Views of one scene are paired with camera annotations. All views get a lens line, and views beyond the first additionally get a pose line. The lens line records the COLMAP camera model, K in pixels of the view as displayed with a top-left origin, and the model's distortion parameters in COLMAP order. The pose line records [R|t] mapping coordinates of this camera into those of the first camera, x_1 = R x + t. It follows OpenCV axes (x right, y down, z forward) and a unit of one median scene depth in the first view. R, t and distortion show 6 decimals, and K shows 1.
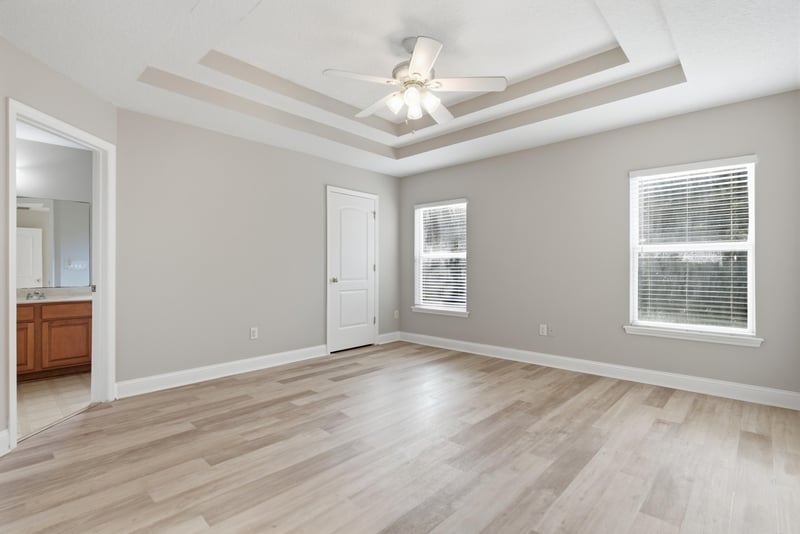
lens RADIAL K [[384.2, 0, 400.0], [0, 384.2, 267.0], [0, 0, 1]] dist [0.000241, -0.000021]
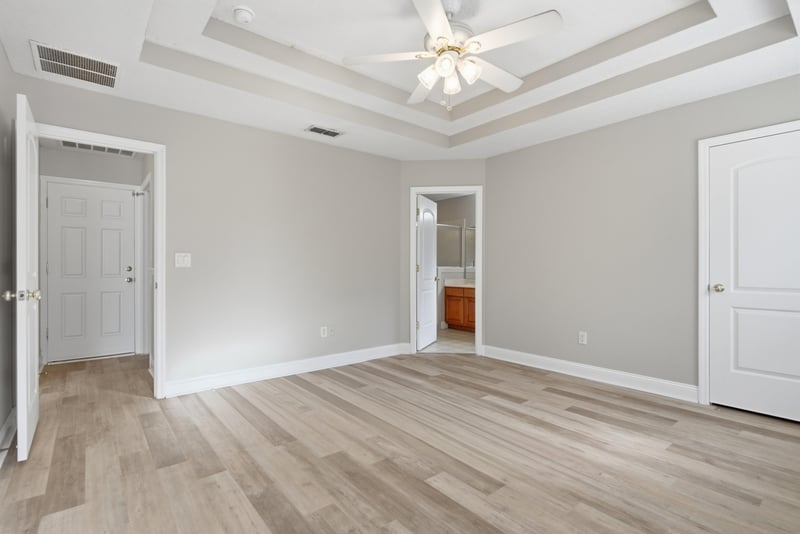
lens RADIAL K [[384.2, 0, 400.0], [0, 384.2, 267.0], [0, 0, 1]] dist [0.000241, -0.000021]
pose [[-0.132809, 0.003771, -0.991134, 0.780470], [0.001228, 0.999993, 0.003640, -0.005311], [0.991141, -0.000734, -0.132813, 0.879963]]
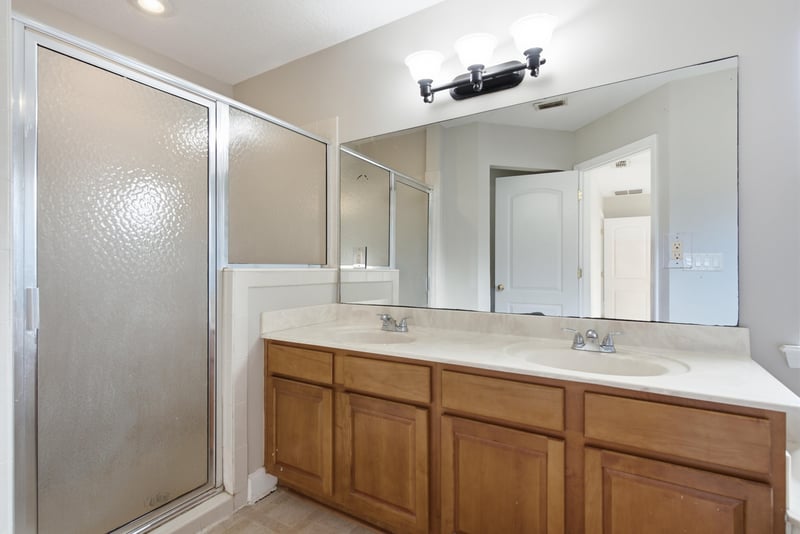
lens RADIAL K [[384.2, 0, 400.0], [0, 384.2, 267.0], [0, 0, 1]] dist [0.000241, -0.000021]
pose [[0.190882, 0.004754, -0.981601, -0.774220], [0.004963, 0.999971, 0.005808, -0.000238], [0.981600, -0.005981, 0.190853, 0.934709]]
